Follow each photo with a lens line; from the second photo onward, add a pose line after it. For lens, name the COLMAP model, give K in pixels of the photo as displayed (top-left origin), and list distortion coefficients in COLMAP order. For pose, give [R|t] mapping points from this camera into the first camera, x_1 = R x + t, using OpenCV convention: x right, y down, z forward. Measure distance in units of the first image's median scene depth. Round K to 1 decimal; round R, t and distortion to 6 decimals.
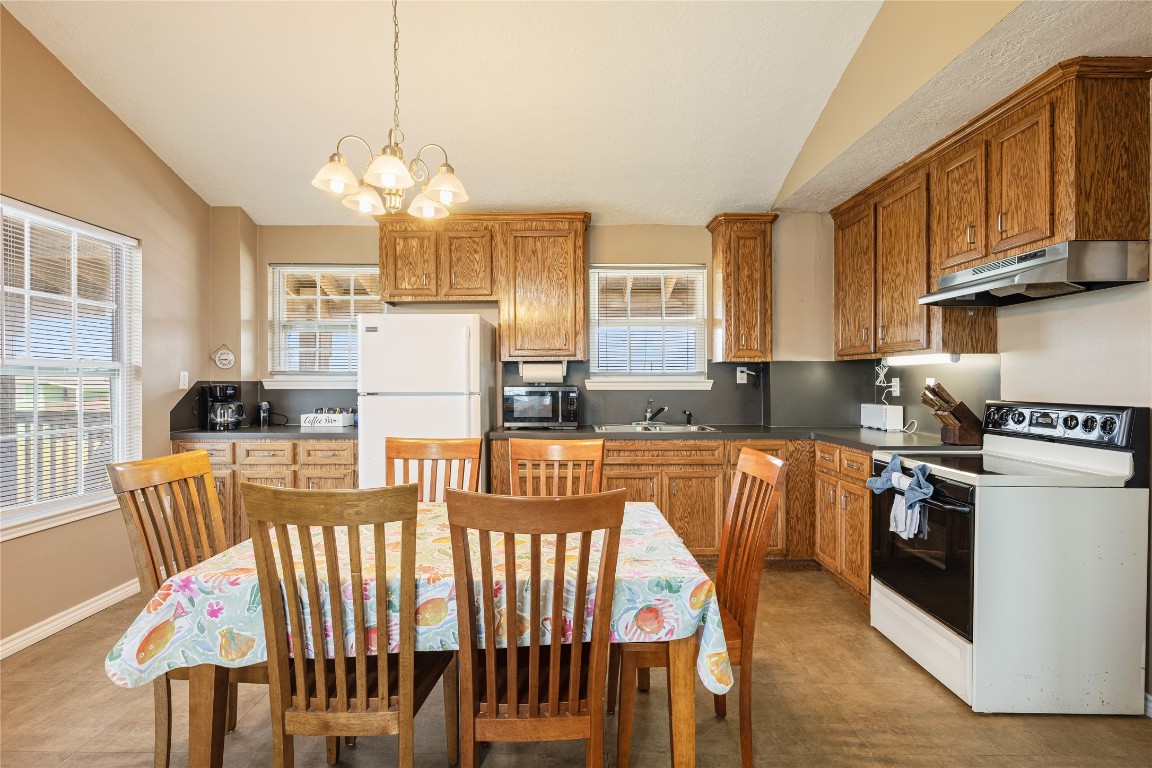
lens RADIAL K [[560.6, 0, 576.1], [0, 560.6, 385.5], [0, 0, 1]] dist [0.000911, 0.002002]
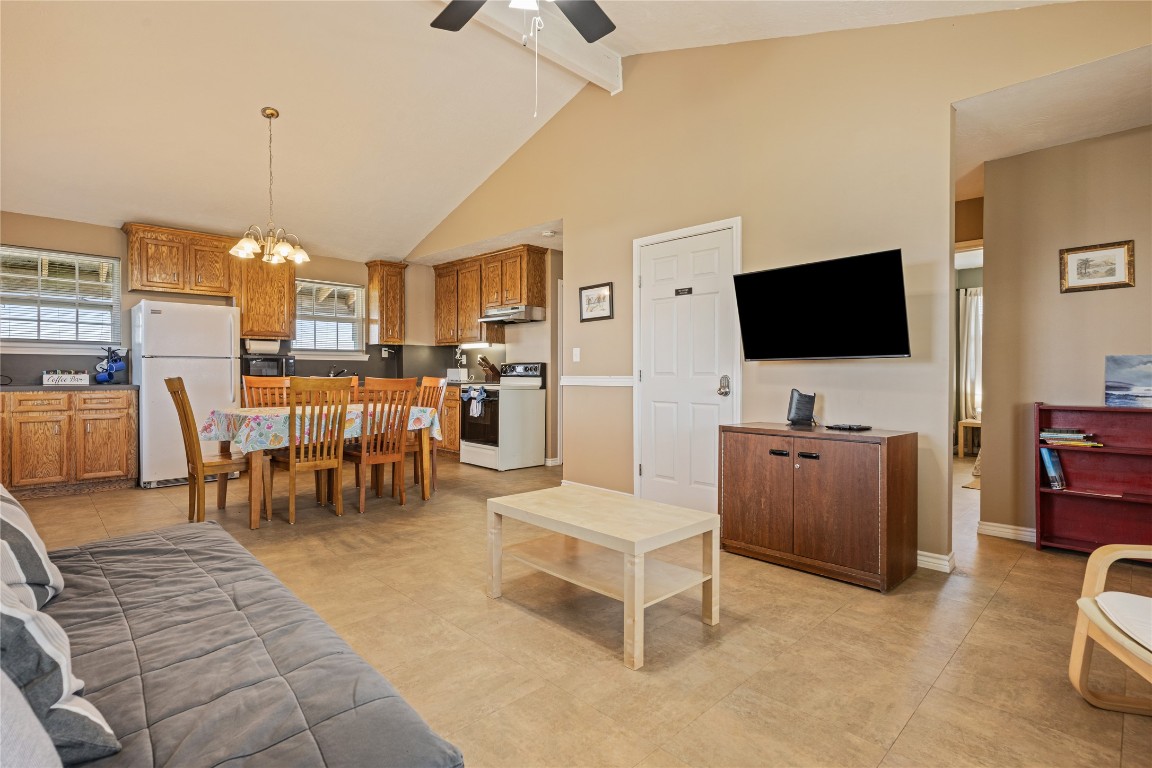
lens RADIAL K [[560.6, 0, 572.7], [0, 560.6, 373.9], [0, 0, 1]] dist [0.000911, 0.002002]
pose [[0.716166, 0.000375, 0.697930, -0.547779], [0.004357, 0.999978, -0.005009, 0.064594], [-0.697917, 0.006628, 0.716148, -0.703051]]
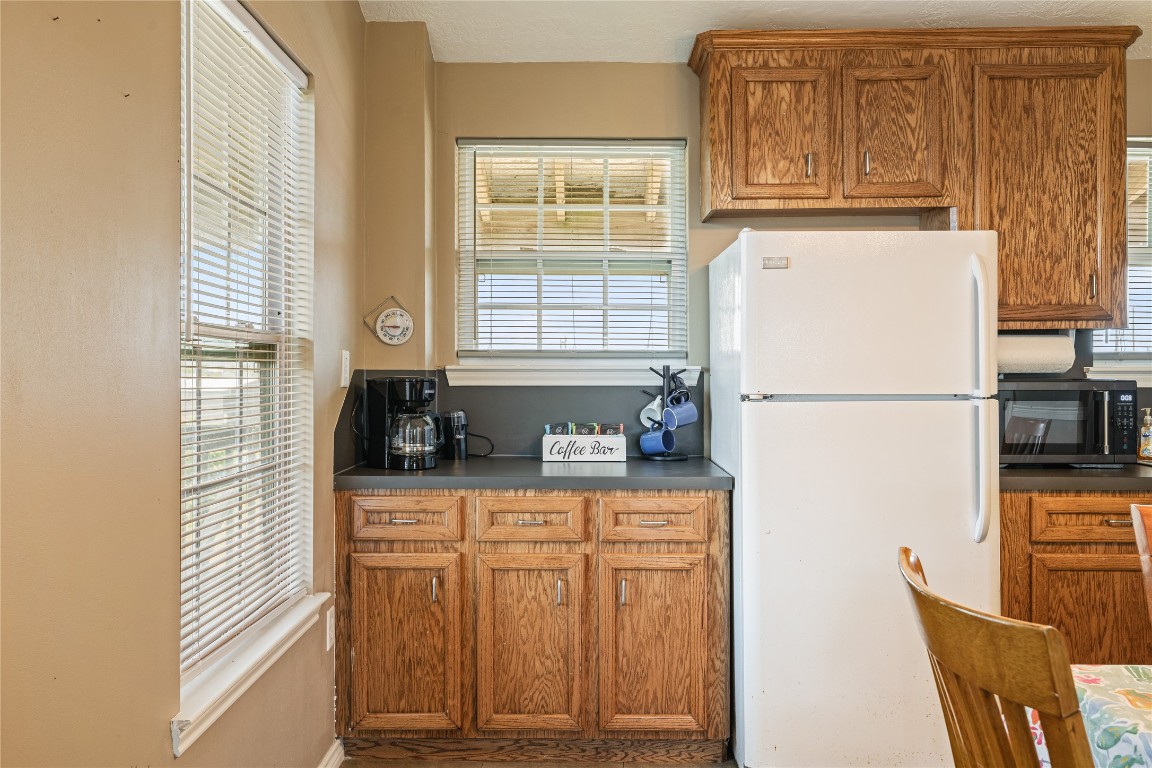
lens RADIAL K [[919.9, 0, 569.8], [0, 919.9, 366.6], [0, 0, 1]] dist [0.001929, 0.002402]
pose [[0.999928, 0.000241, -0.012025, -0.482103], [-0.000380, 0.999933, -0.011541, -0.001677], [0.012021, 0.011545, 0.999861, 0.191861]]
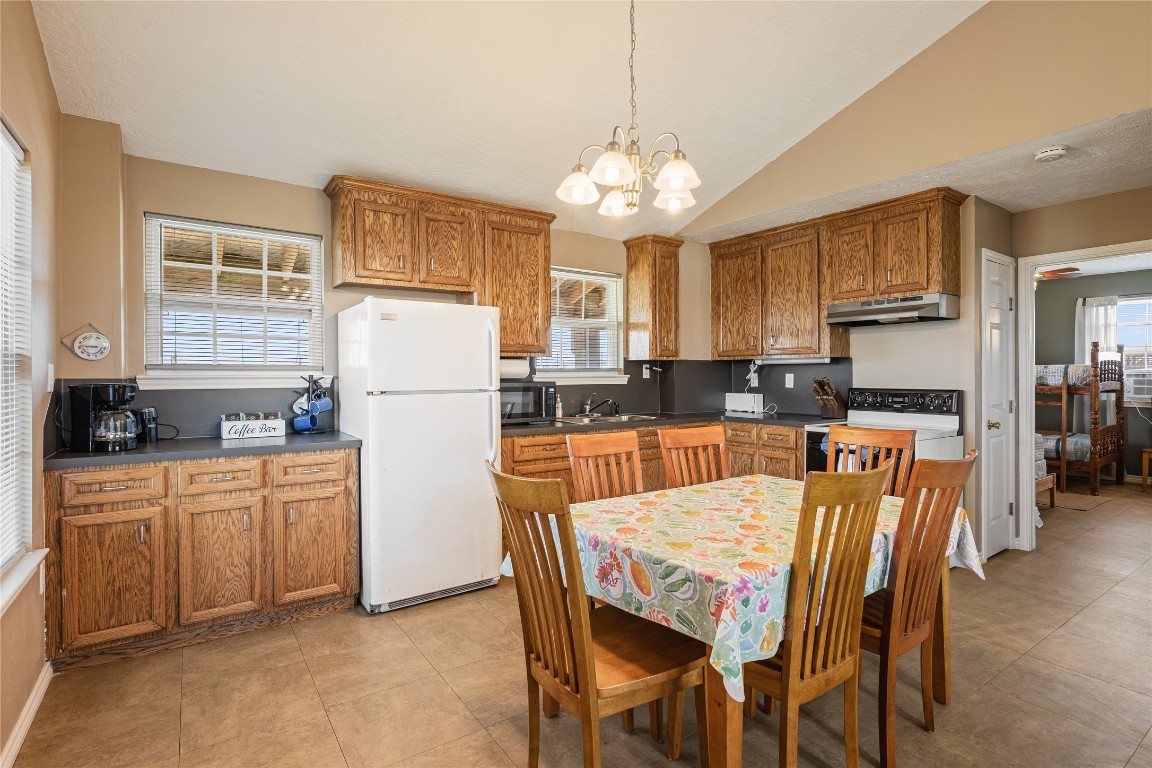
lens RADIAL K [[560.6, 0, 573.2], [0, 560.6, 376.0], [0, 0, 1]] dist [0.000911, 0.002002]
pose [[0.823469, -0.003216, 0.567352, -0.559302], [0.009270, 0.999927, -0.007786, -0.000793], [-0.567285, 0.011671, 0.823439, 0.128225]]
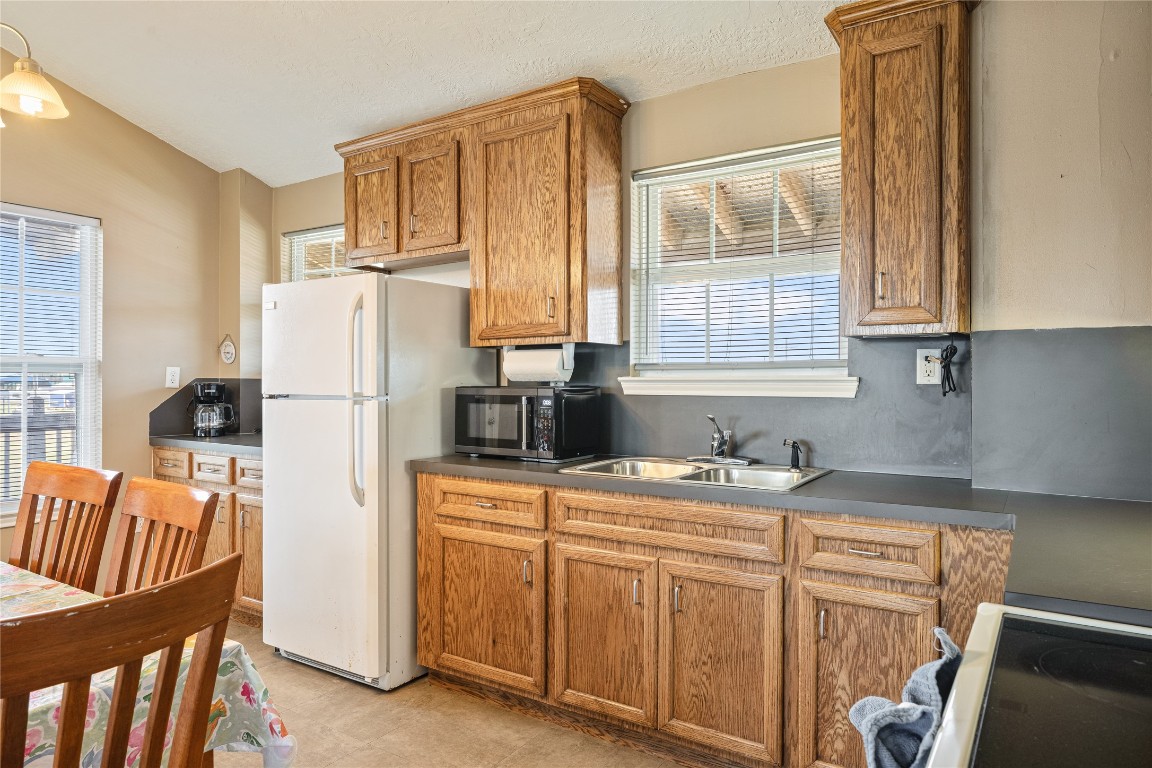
lens RADIAL K [[715.6, 0, 576.6], [0, 715.6, 379.2], [0, 0, 1]] dist [0.012760, 0.001559]
pose [[0.835827, 0.002079, -0.548989, 0.418299], [-0.005242, 0.999977, -0.004193, -0.004556], [0.548967, 0.006383, 0.835819, 0.409106]]
